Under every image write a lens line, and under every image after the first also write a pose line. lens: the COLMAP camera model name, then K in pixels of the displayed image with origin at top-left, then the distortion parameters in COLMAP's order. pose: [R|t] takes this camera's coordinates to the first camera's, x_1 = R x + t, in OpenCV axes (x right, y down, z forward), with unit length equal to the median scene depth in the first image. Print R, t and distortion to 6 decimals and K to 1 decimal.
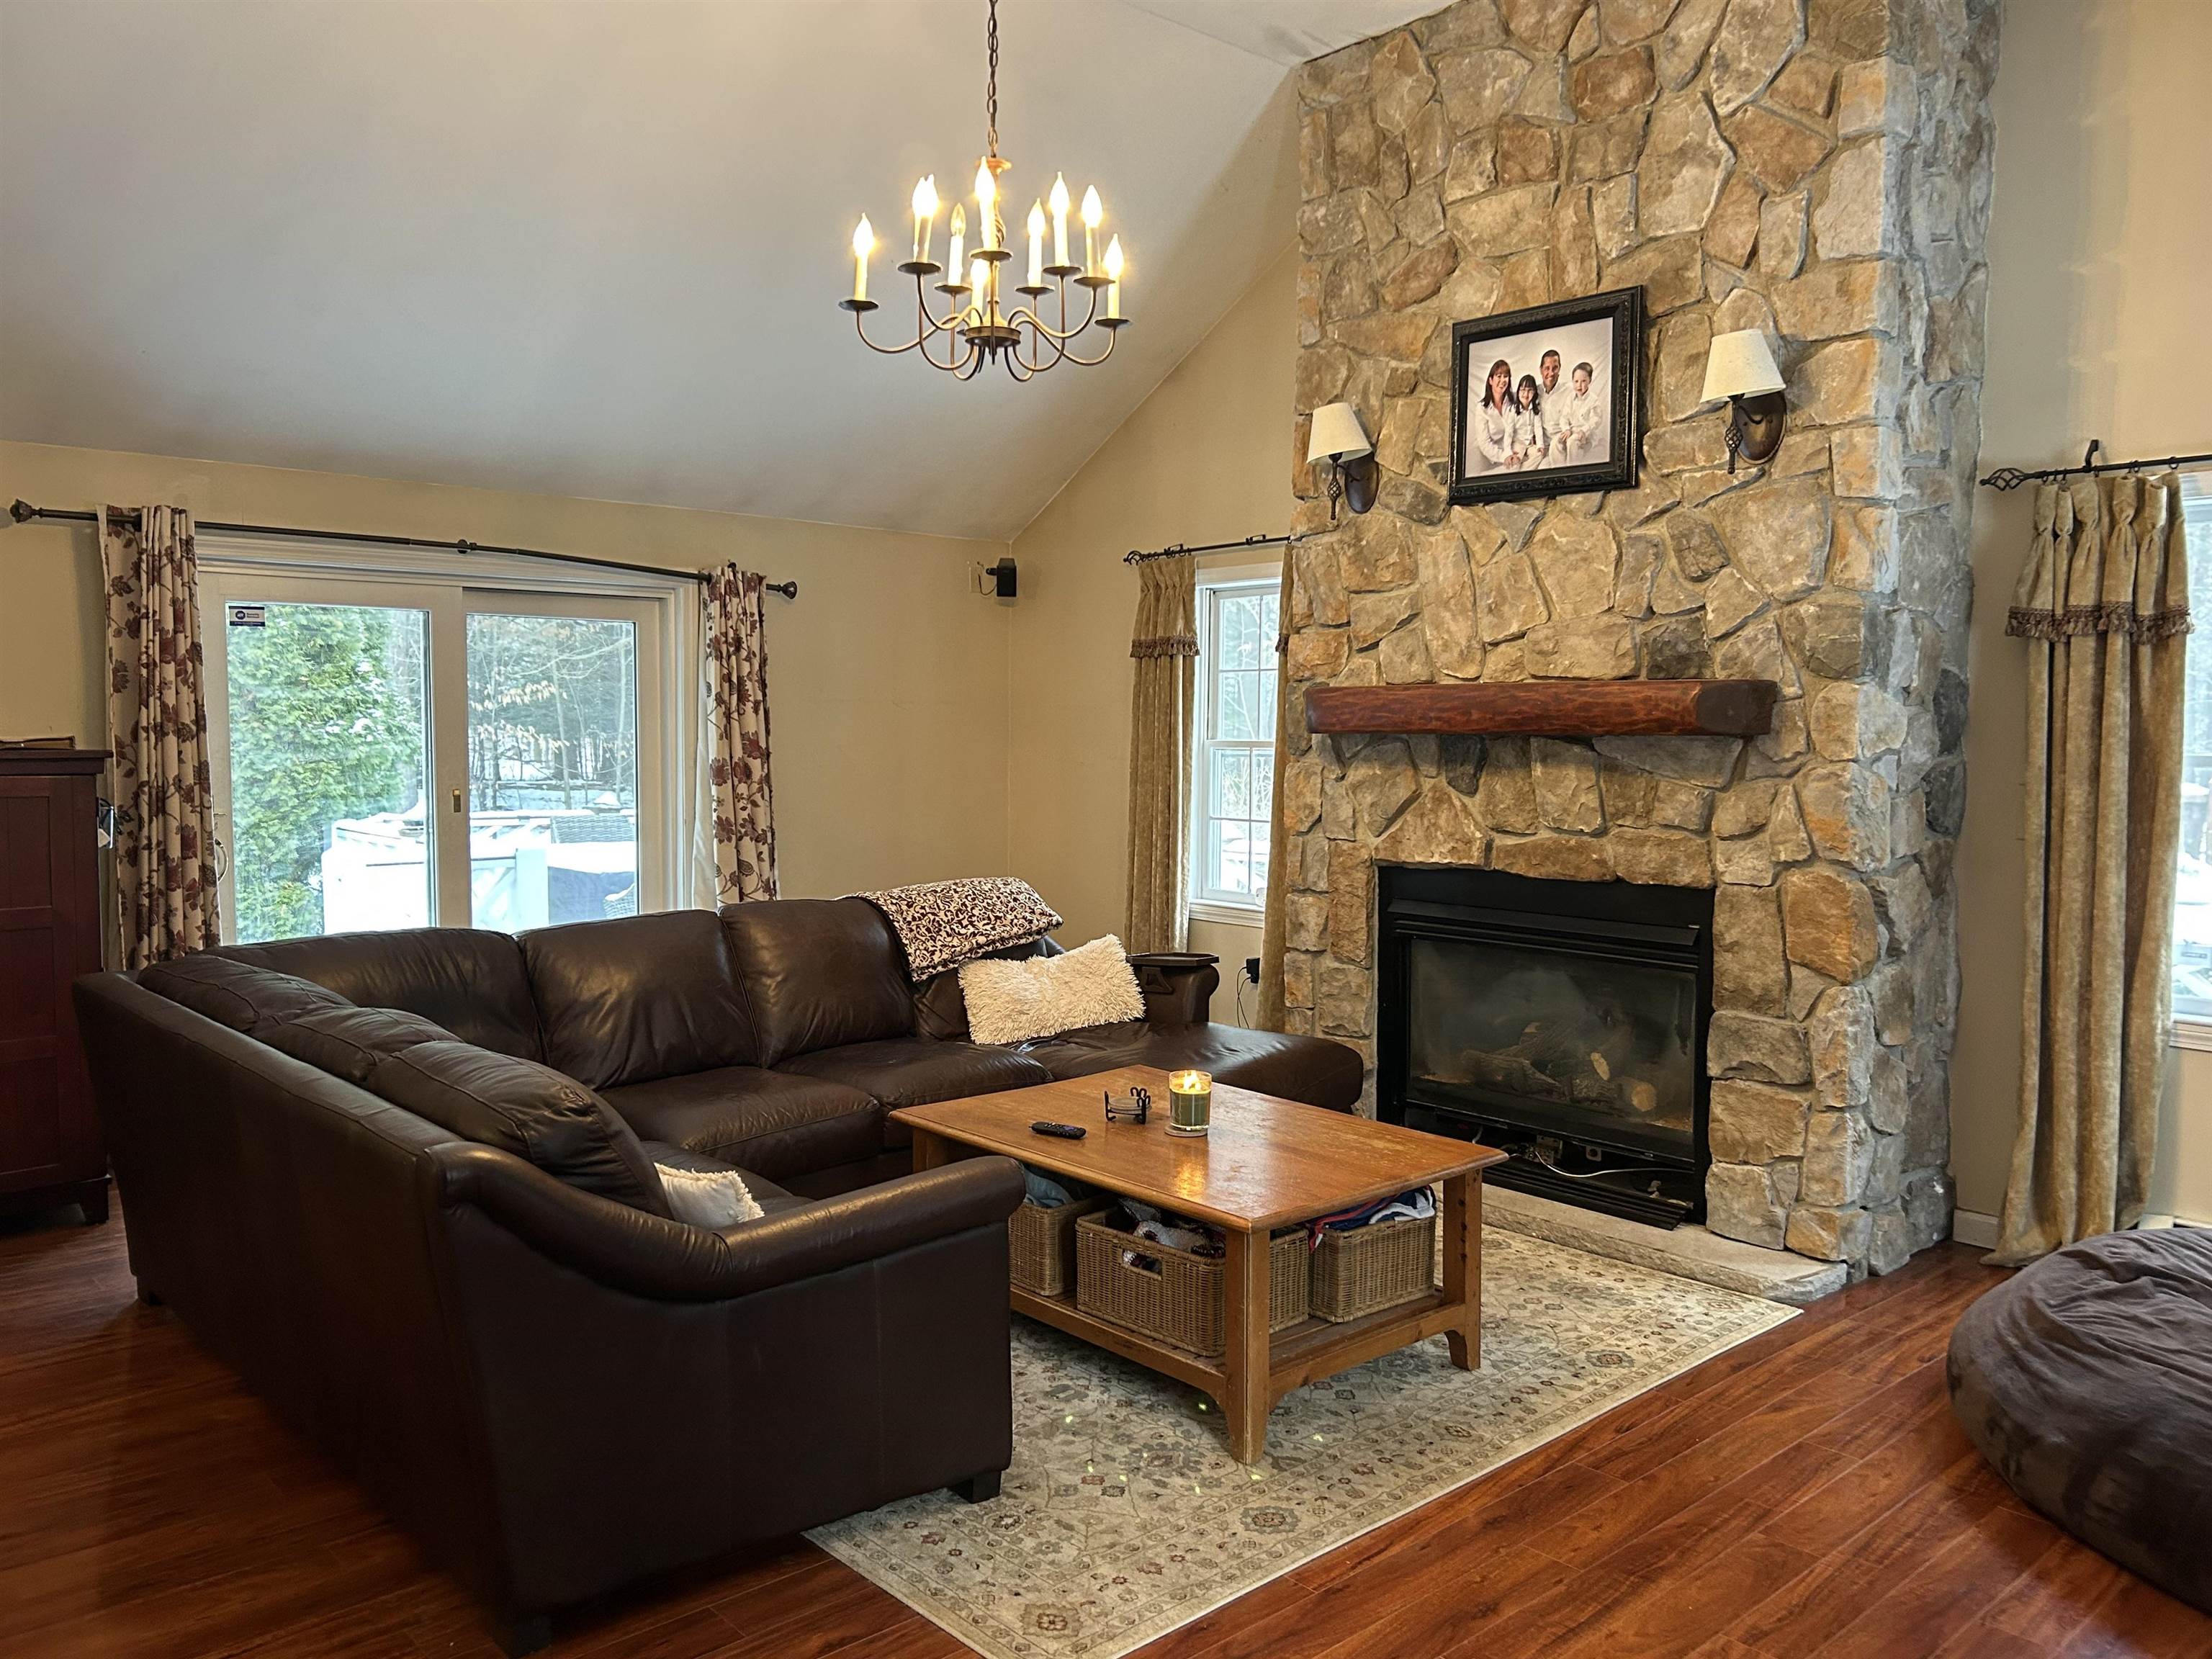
lens RADIAL K [[1690.6, 0, 1106.0], [0, 1690.6, 829.5], [0, 0, 1]] dist [-0.010045, -0.003724]
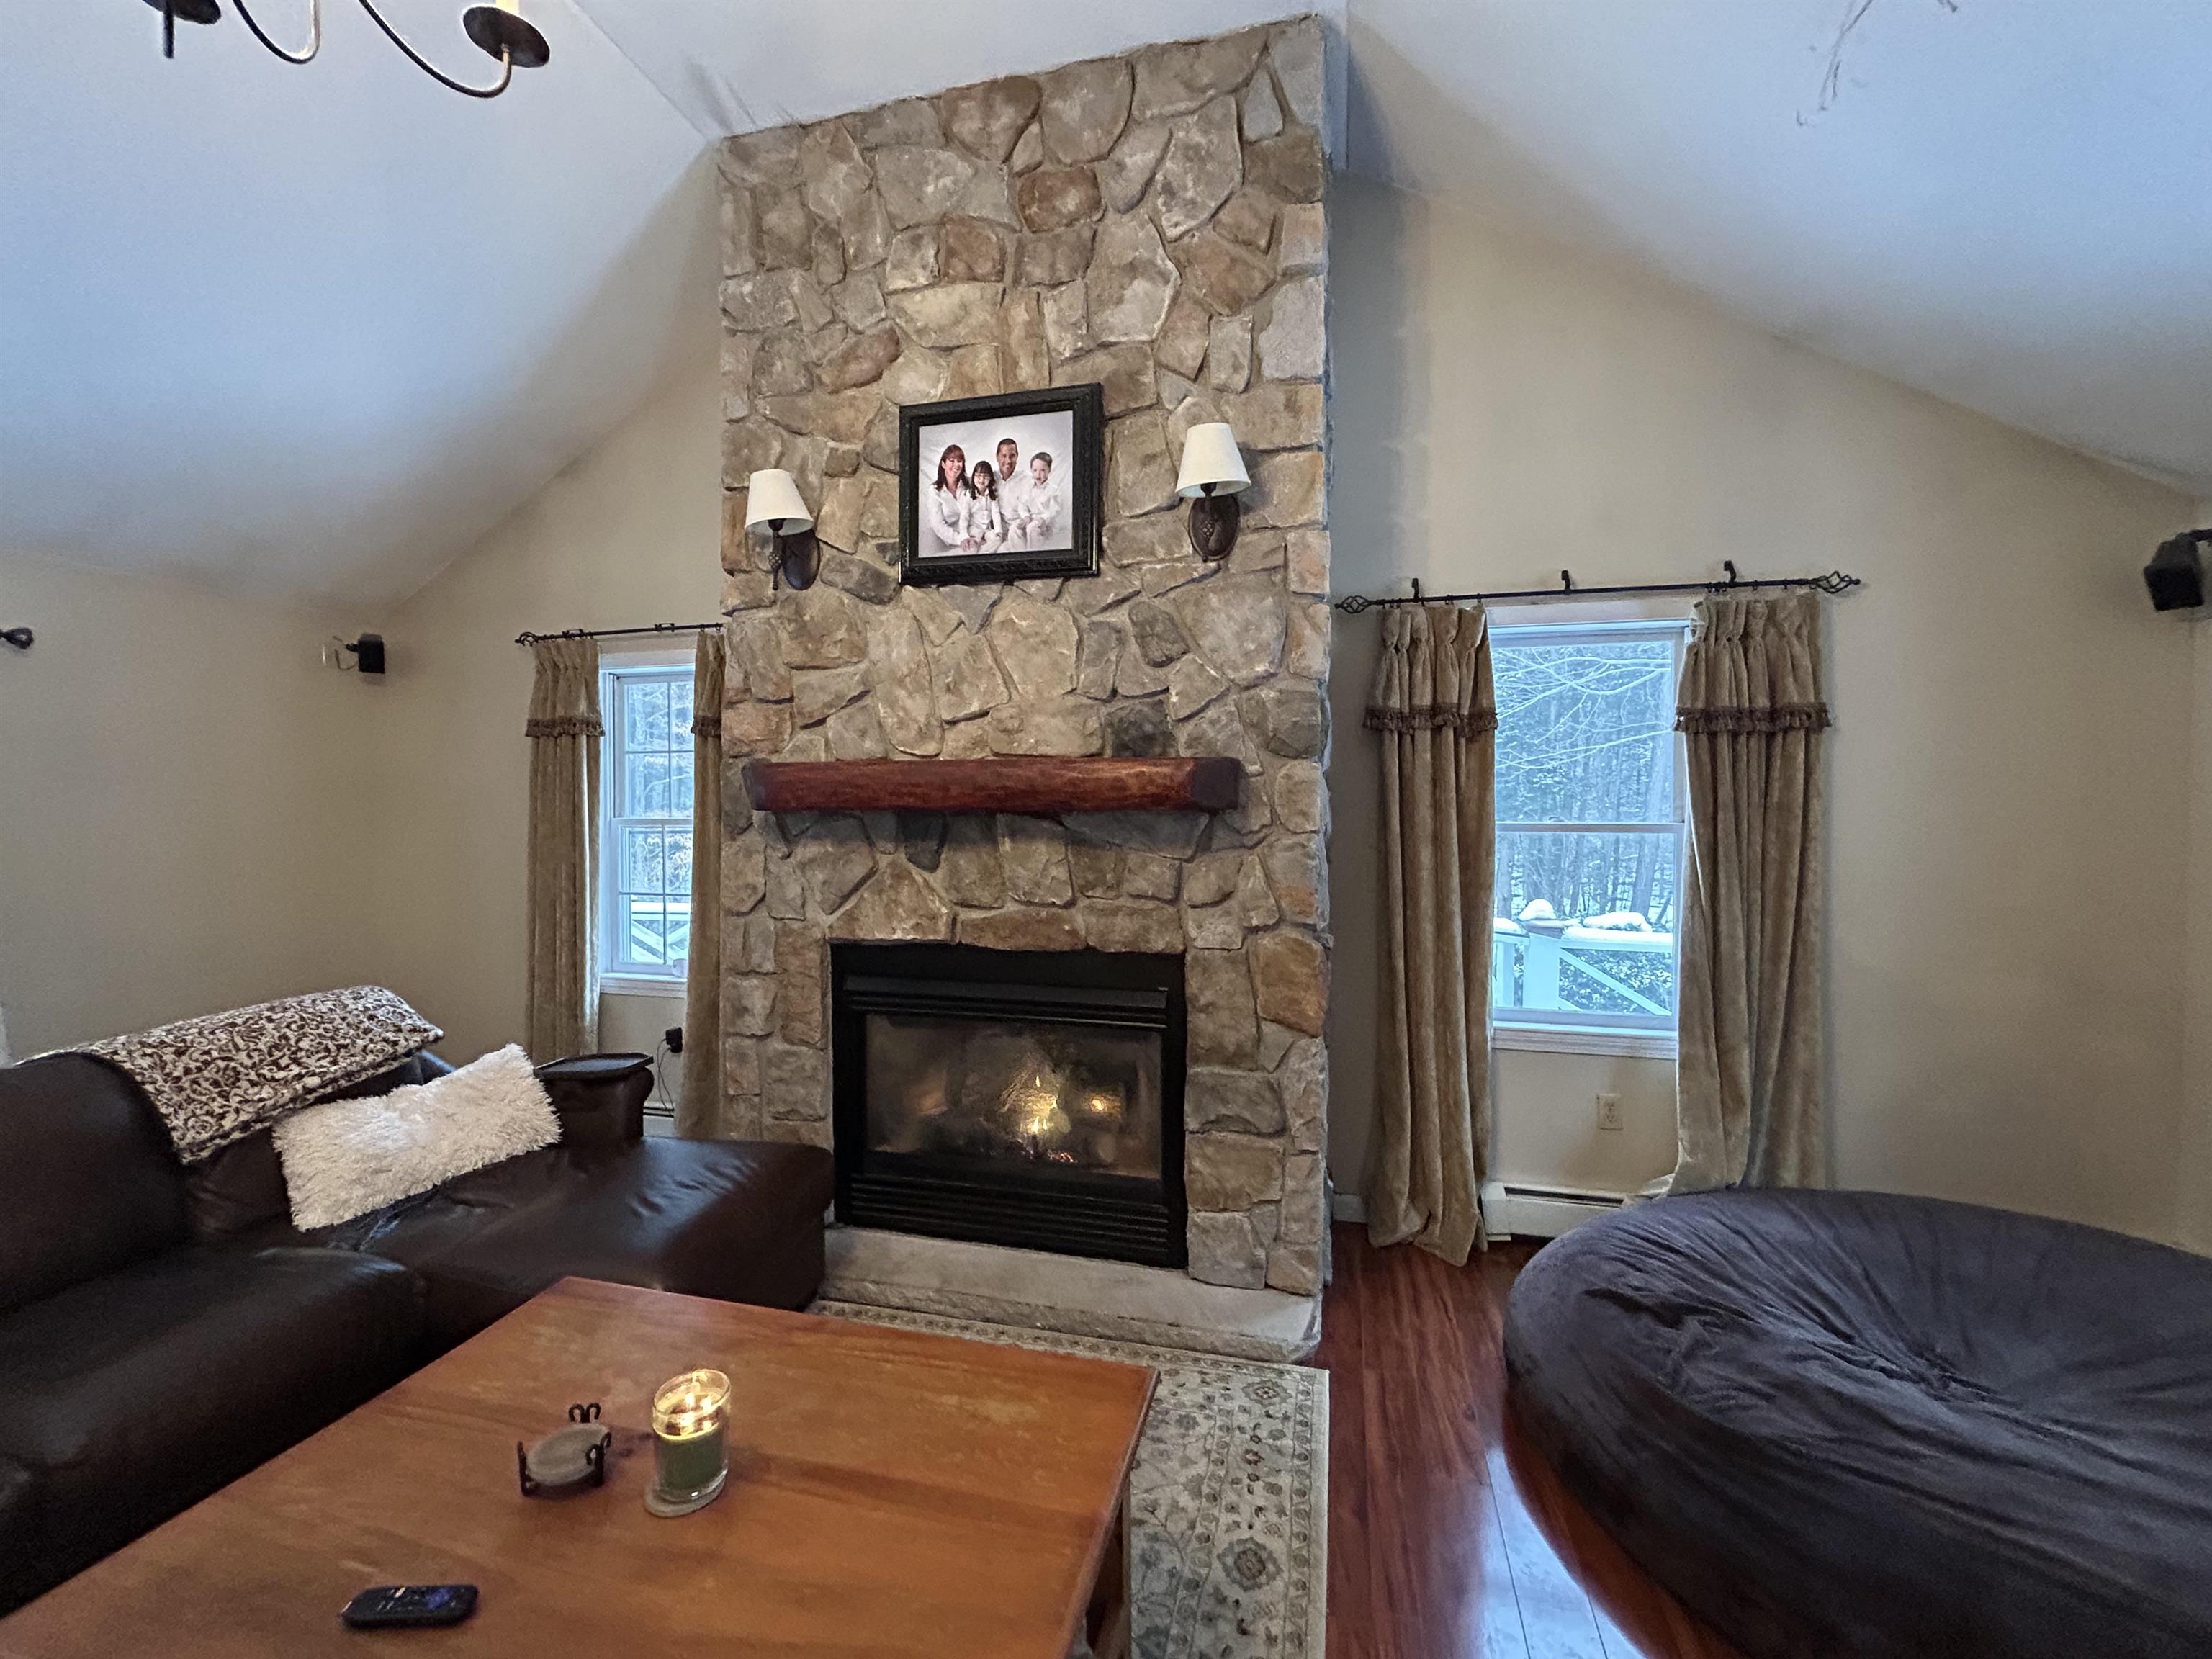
lens RADIAL K [[930.7, 0, 1106.0], [0, 930.7, 829.5], [0, 0, 1]] dist [-0.002242, -0.000064]
pose [[0.835253, -0.017300, 0.549594, -0.002991], [0.037016, 0.999007, -0.024809, -0.028271], [-0.548619, 0.041065, 0.835063, 0.495040]]
